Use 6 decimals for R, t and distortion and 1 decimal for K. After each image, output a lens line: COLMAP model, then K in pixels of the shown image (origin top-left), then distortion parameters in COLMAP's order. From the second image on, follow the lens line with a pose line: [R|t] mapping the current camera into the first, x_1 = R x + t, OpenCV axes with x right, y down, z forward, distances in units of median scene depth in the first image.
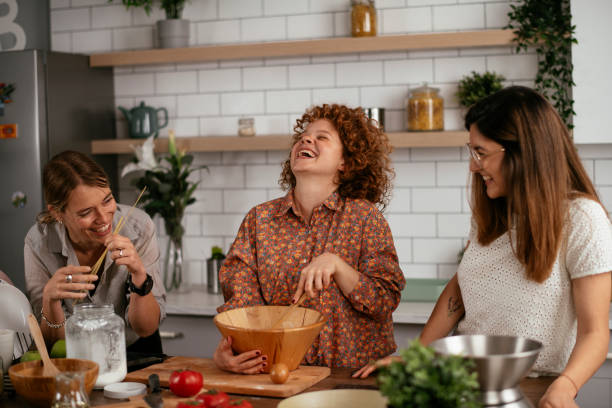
lens RADIAL K [[1022.6, 0, 301.3], [0, 1022.6, 203.8], [0, 0, 1]] dist [-0.155450, 0.000000]
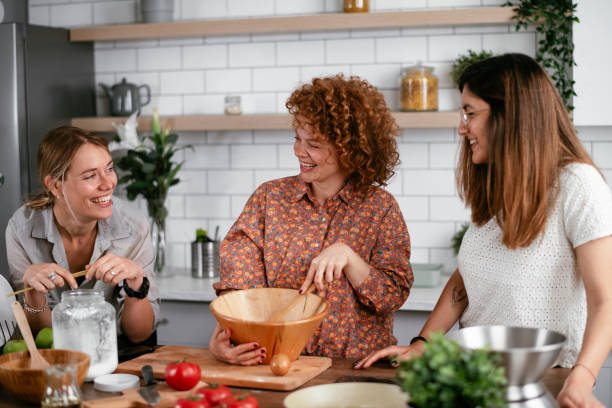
lens RADIAL K [[1022.6, 0, 302.2], [0, 1022.6, 203.7], [0, 0, 1]] dist [-0.155450, 0.000000]
pose [[0.999405, 0.006098, 0.033960, -0.021793], [-0.006735, 0.999803, 0.018680, -0.000689], [-0.033839, -0.018898, 0.999249, 0.034764]]
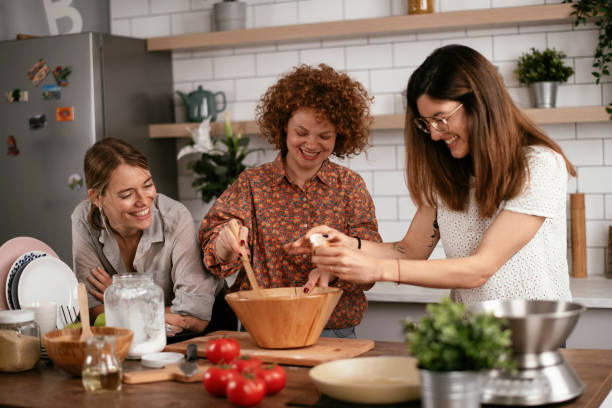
lens RADIAL K [[1022.6, 0, 307.0], [0, 1022.6, 203.3], [0, 0, 1]] dist [-0.155450, 0.000000]
pose [[0.997066, -0.003752, -0.076453, 0.026563], [0.003182, 0.999966, -0.007581, 0.025255], [0.076478, 0.007316, 0.997044, 0.014959]]
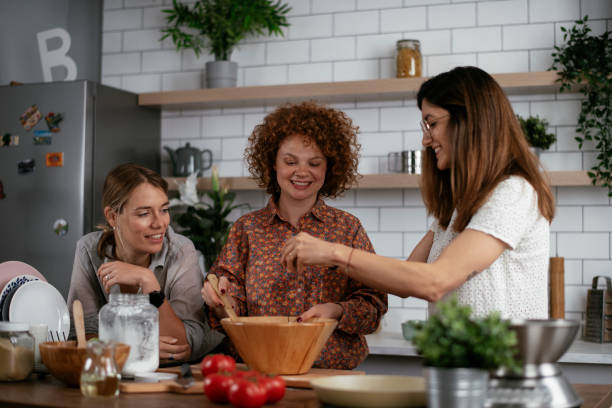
lens RADIAL K [[1022.6, 0, 307.1], [0, 1022.6, 204.1], [0, 0, 1]] dist [-0.155450, 0.000000]
pose [[0.998739, 0.033391, -0.037490, 0.002432], [-0.037375, 0.993100, -0.111155, 0.076046], [0.033520, 0.112416, 0.993096, 0.004112]]
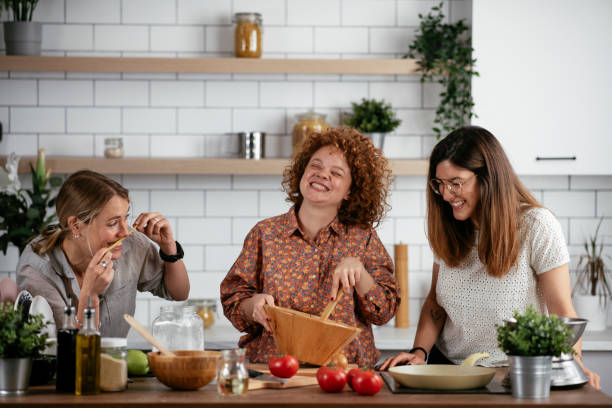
lens RADIAL K [[1868.6, 0, 306.6], [0, 1868.6, 203.1], [0, 0, 1]] dist [0.300950, 0.000000]
pose [[0.921051, 0.019074, 0.388974, -0.571467], [-0.001311, 0.998946, -0.045880, 0.052334], [-0.389439, 0.041748, 0.920106, -0.622809]]
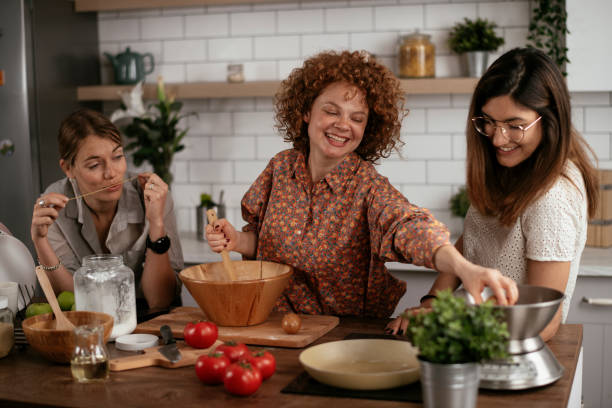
lens RADIAL K [[1022.6, 0, 307.0], [0, 1022.6, 201.4], [0, 0, 1]] dist [-0.155450, 0.000000]
pose [[0.998810, -0.004648, 0.048549, -0.035014], [0.002033, 0.998551, 0.053766, -0.004147], [-0.048729, -0.053604, 0.997373, 0.004201]]
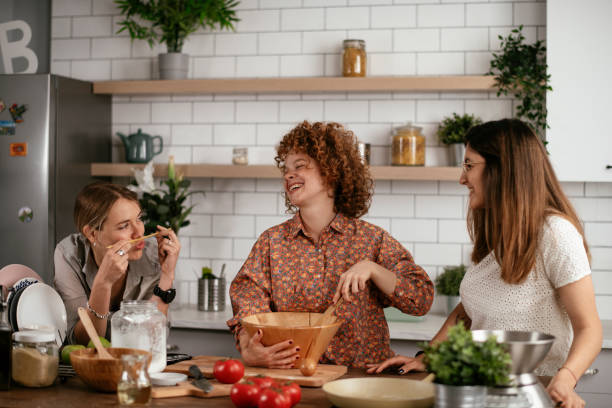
lens RADIAL K [[1022.6, 0, 303.7], [0, 1022.6, 204.6], [0, 0, 1]] dist [-0.155450, 0.000000]
pose [[0.995666, 0.037915, 0.084920, -0.080988], [-0.033658, 0.998131, -0.051008, 0.029575], [-0.086695, 0.047928, 0.995081, -0.074350]]
